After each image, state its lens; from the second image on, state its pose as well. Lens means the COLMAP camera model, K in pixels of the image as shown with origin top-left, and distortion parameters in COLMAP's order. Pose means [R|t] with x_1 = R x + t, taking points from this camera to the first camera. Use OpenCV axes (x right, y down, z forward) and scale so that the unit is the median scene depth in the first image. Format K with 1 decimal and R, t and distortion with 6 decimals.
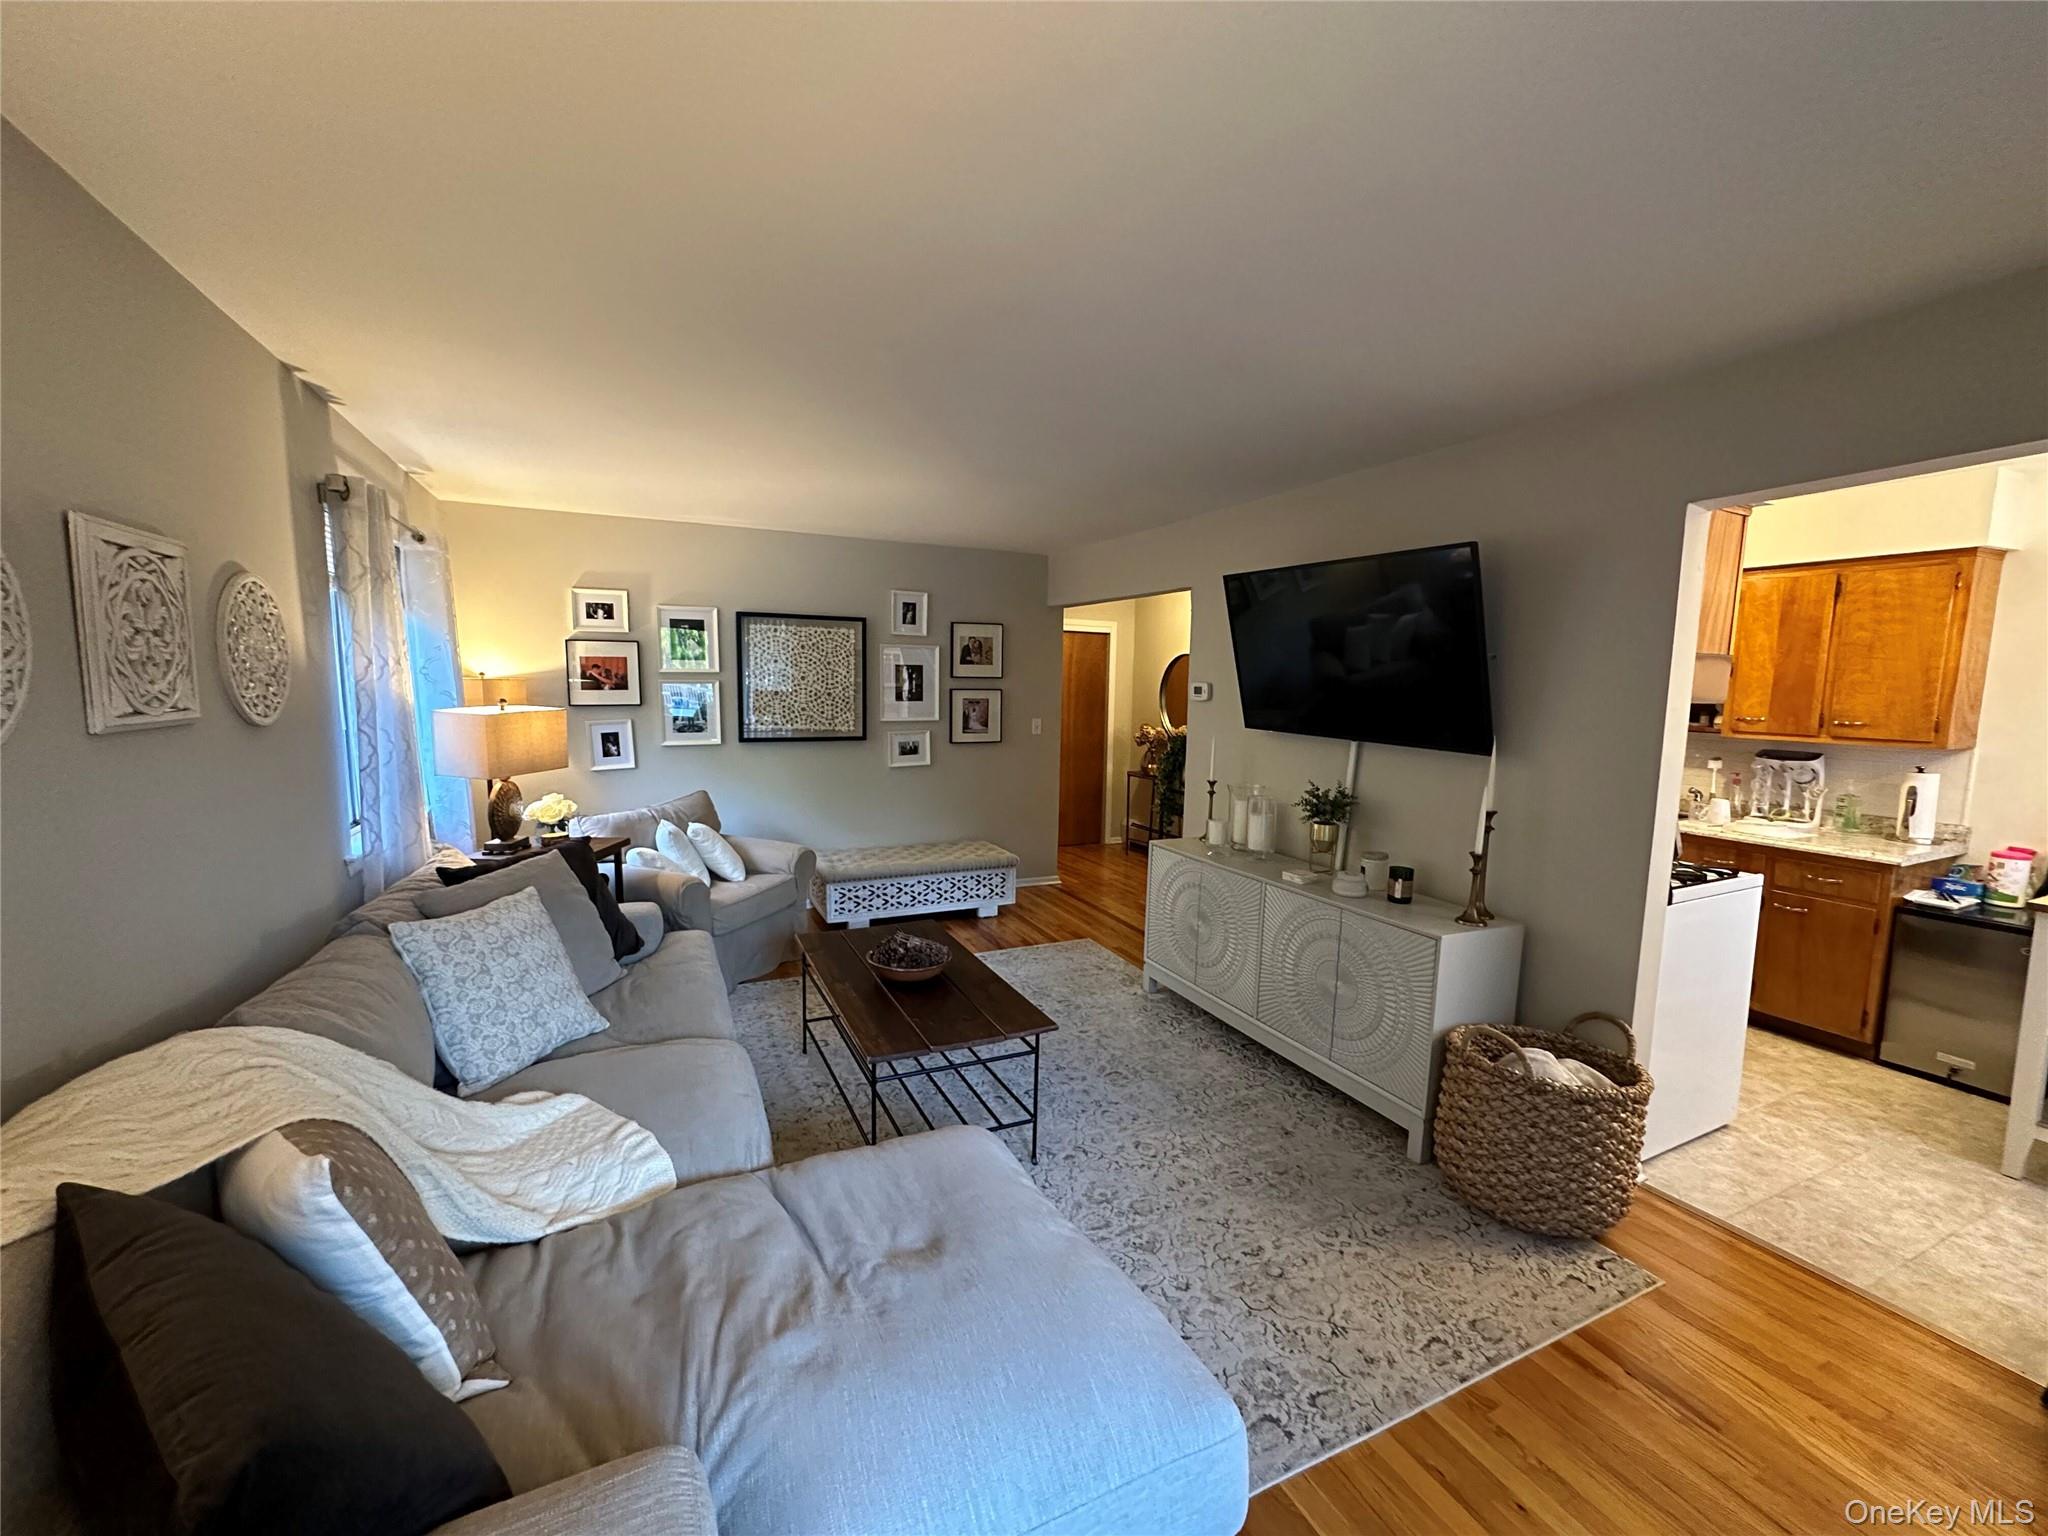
lens RADIAL K [[814.8, 0, 1024.9], [0, 814.8, 771.8], [0, 0, 1]] dist [-0.004823, 0.000896]
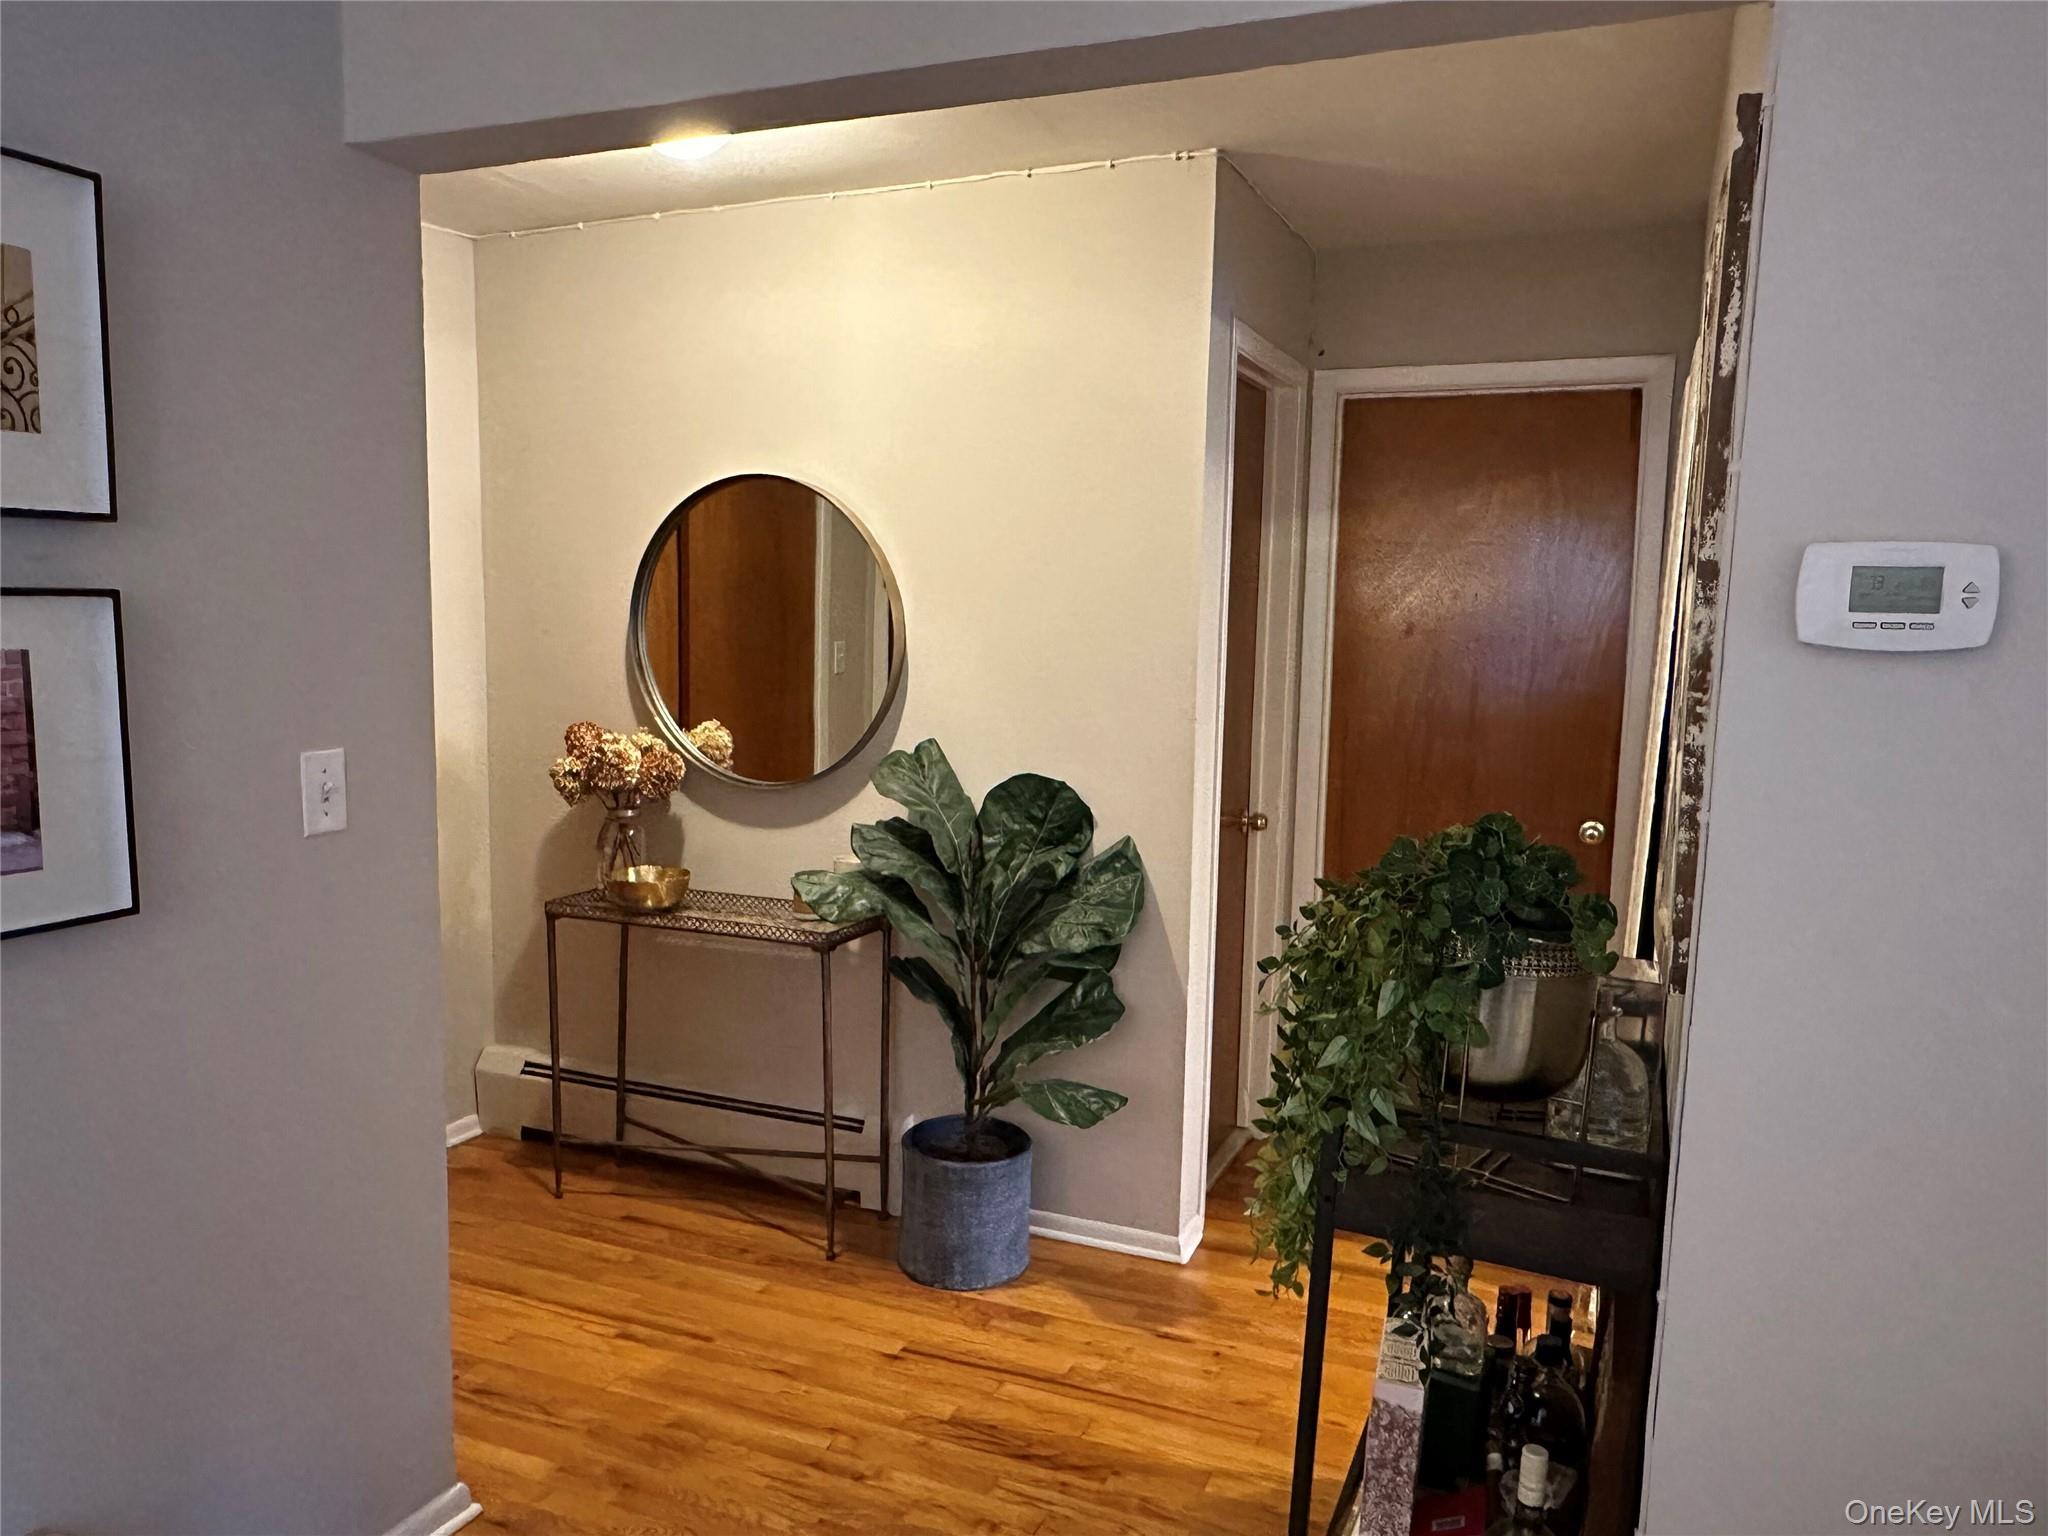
lens RADIAL K [[1467.5, 0, 1024.0], [0, 1467.5, 768.0], [0, 0, 1]] dist [0.000088, -0.000085]
pose [[0.751792, -0.075313, 0.655085, -0.086233], [0.068645, 0.996997, 0.035842, -0.065550], [-0.655817, 0.018022, 0.754705, 0.672730]]
